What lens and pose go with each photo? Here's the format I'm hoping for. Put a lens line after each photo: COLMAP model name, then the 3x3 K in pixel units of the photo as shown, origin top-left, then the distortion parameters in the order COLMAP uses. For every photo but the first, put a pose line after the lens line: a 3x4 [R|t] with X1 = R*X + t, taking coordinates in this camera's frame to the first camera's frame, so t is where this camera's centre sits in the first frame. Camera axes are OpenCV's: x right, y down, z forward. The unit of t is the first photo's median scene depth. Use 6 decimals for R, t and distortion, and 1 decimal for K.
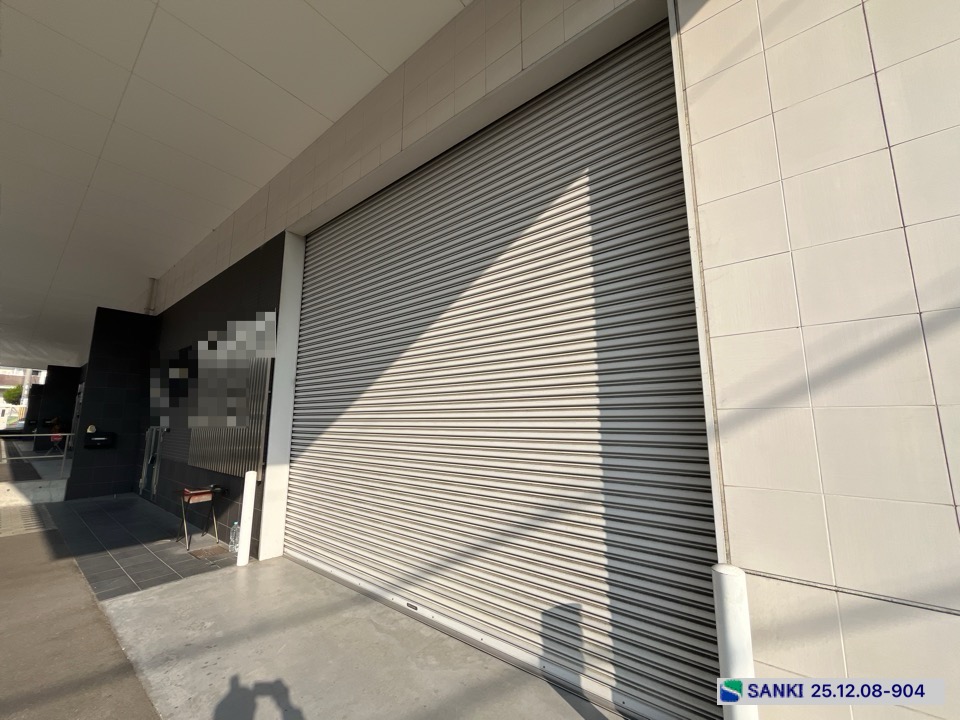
lens RADIAL K [[389.8, 0, 477.1], [0, 389.8, 359.4], [0, 0, 1]] dist [-0.004084, 0.000398]
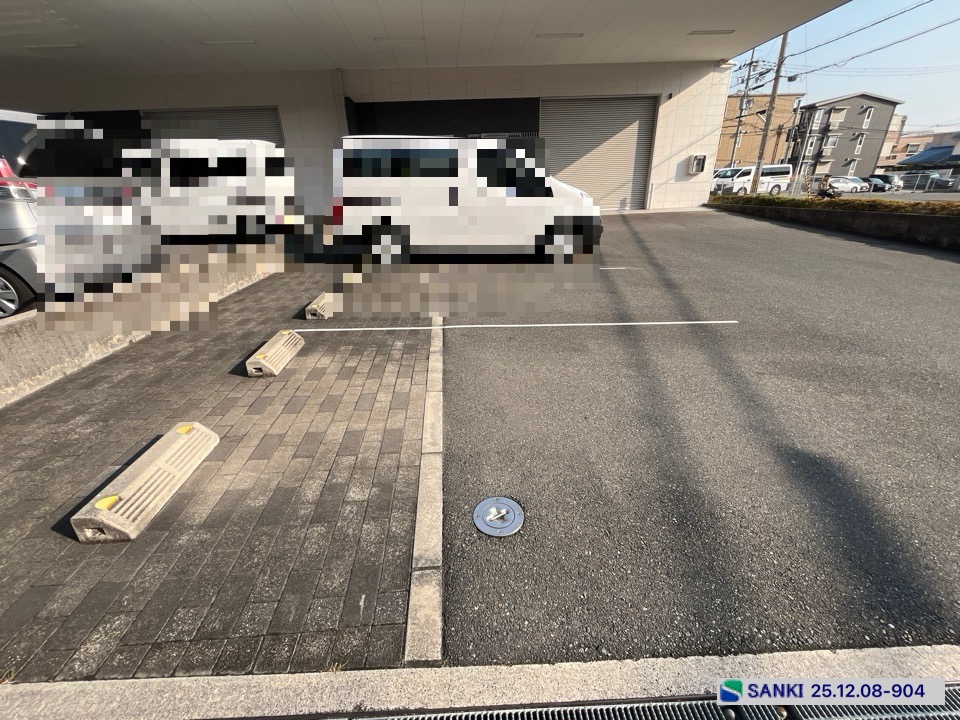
lens RADIAL K [[389.8, 0, 476.8], [0, 389.8, 361.3], [0, 0, 1]] dist [-0.004084, 0.000398]
pose [[0.710768, -0.314505, 0.629202, -3.189839], [-0.070831, 0.857936, 0.508850, -0.097053], [-0.699851, -0.406241, 0.587517, -1.108166]]
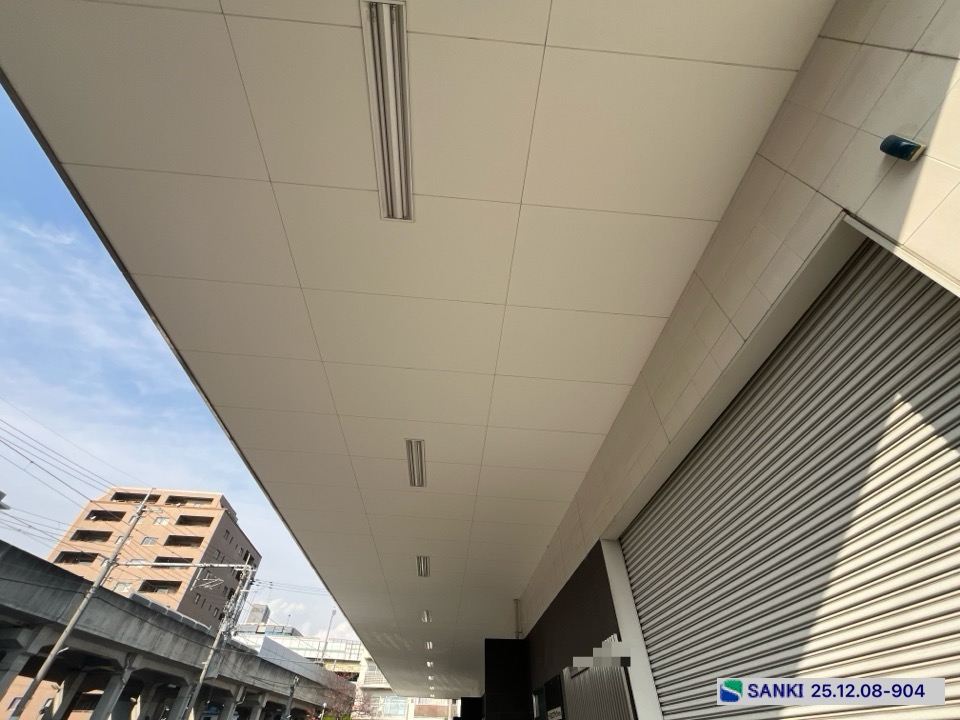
lens RADIAL K [[389.8, 0, 477.7], [0, 389.8, 359.8], [0, 0, 1]] dist [-0.004084, 0.000398]
pose [[0.690901, -0.514267, -0.508120, 0.069419], [0.108578, 0.768683, -0.630347, -0.074776], [0.714749, 0.380337, 0.586922, -0.048880]]
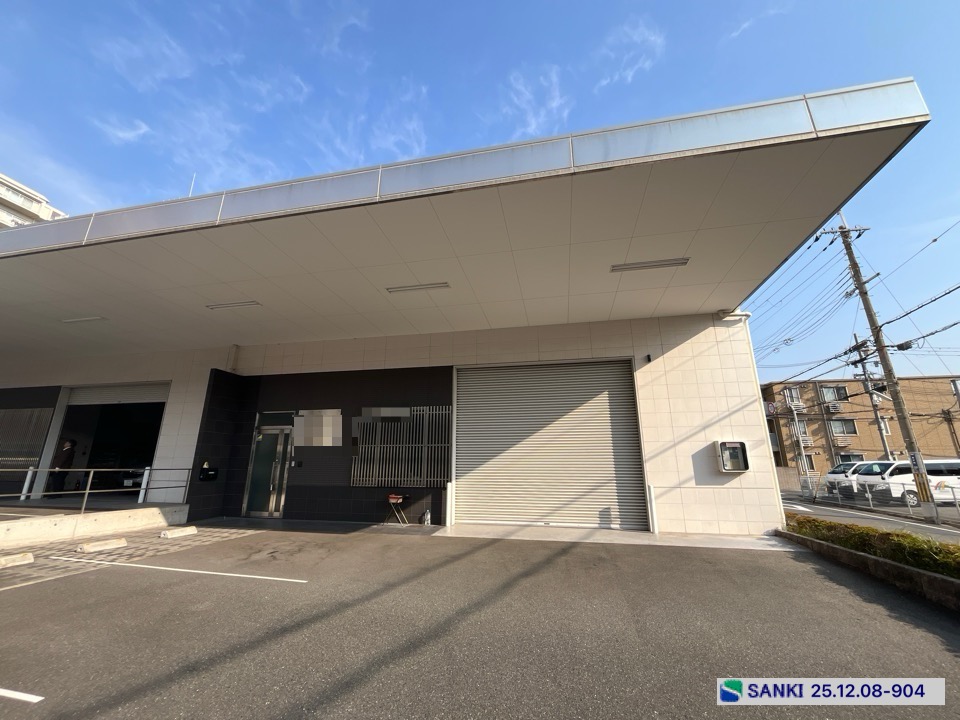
lens RADIAL K [[389.8, 0, 477.4], [0, 389.8, 360.9], [0, 0, 1]] dist [-0.004084, 0.000398]
pose [[0.887076, 0.122164, 0.445164, -1.311688], [-0.075142, 0.989699, -0.121862, -0.114971], [-0.455466, 0.074651, 0.887118, -0.913914]]
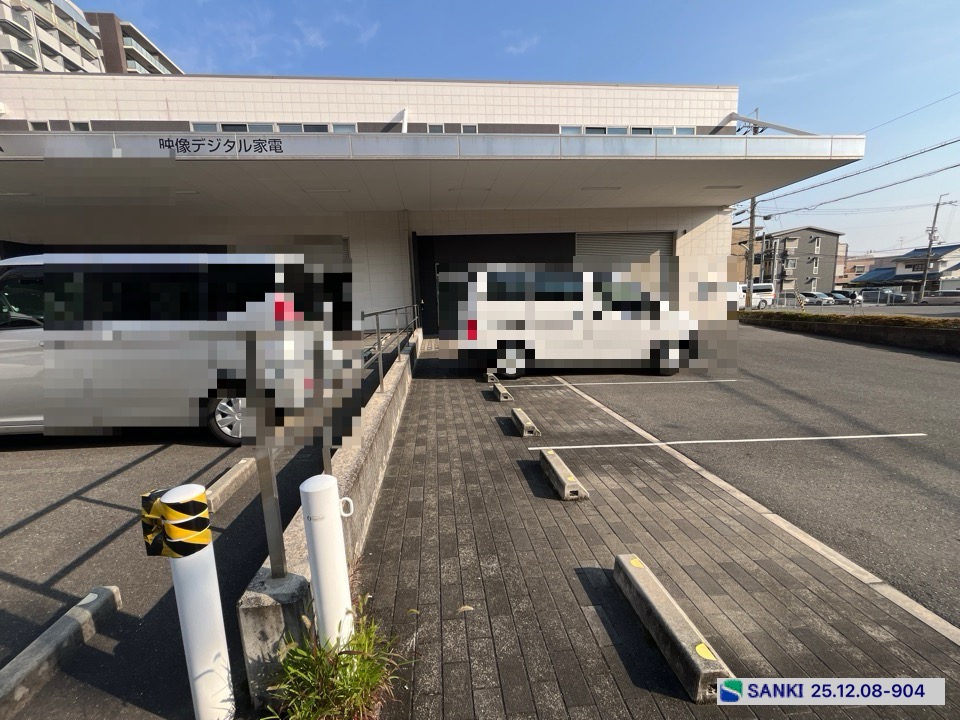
lens RADIAL K [[389.8, 0, 477.0], [0, 389.8, 360.8], [0, 0, 1]] dist [-0.004084, 0.000398]
pose [[0.689477, -0.141530, 0.710345, -3.535314], [-0.075303, 0.961402, 0.264641, -0.101421], [-0.720382, -0.235955, 0.652208, -0.785162]]
